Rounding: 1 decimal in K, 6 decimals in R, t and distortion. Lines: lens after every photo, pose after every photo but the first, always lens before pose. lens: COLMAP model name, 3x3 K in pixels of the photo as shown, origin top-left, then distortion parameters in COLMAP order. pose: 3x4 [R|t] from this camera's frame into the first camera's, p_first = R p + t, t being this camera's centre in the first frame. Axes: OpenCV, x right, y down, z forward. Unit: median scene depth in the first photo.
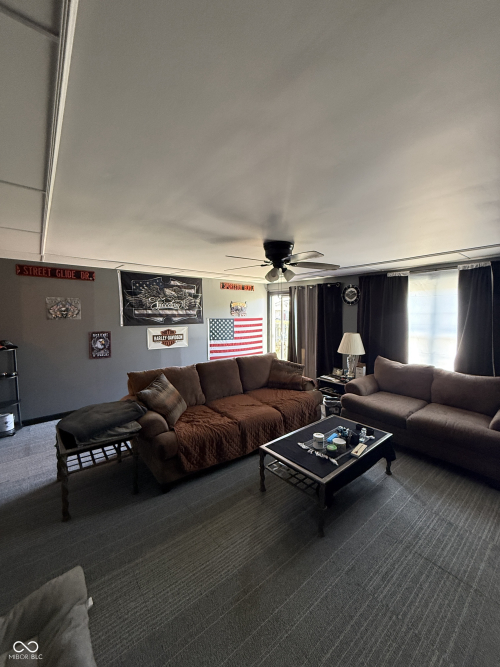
lens RADIAL K [[266.2, 0, 250.7], [0, 266.2, 334.2], [0, 0, 1]] dist [-0.001592, 0.000844]
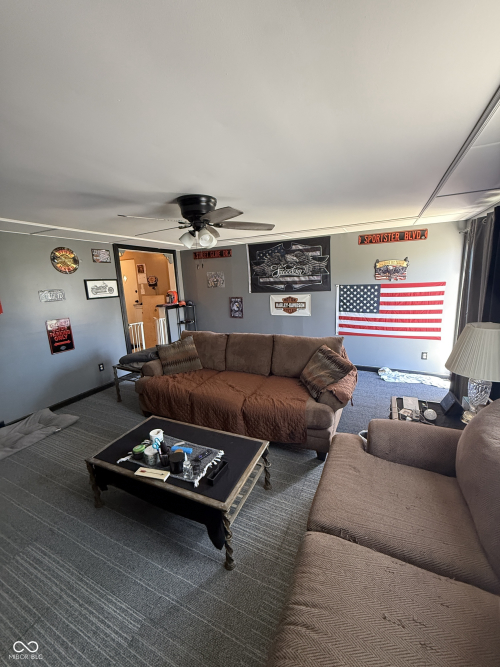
lens RADIAL K [[266.2, 0, 251.1], [0, 266.2, 332.9], [0, 0, 1]] dist [-0.001592, 0.000844]
pose [[0.427168, 0.161507, -0.889631, 0.527063], [-0.028129, 0.985815, 0.165462, -0.045197], [0.903734, -0.045656, 0.425652, 0.438850]]
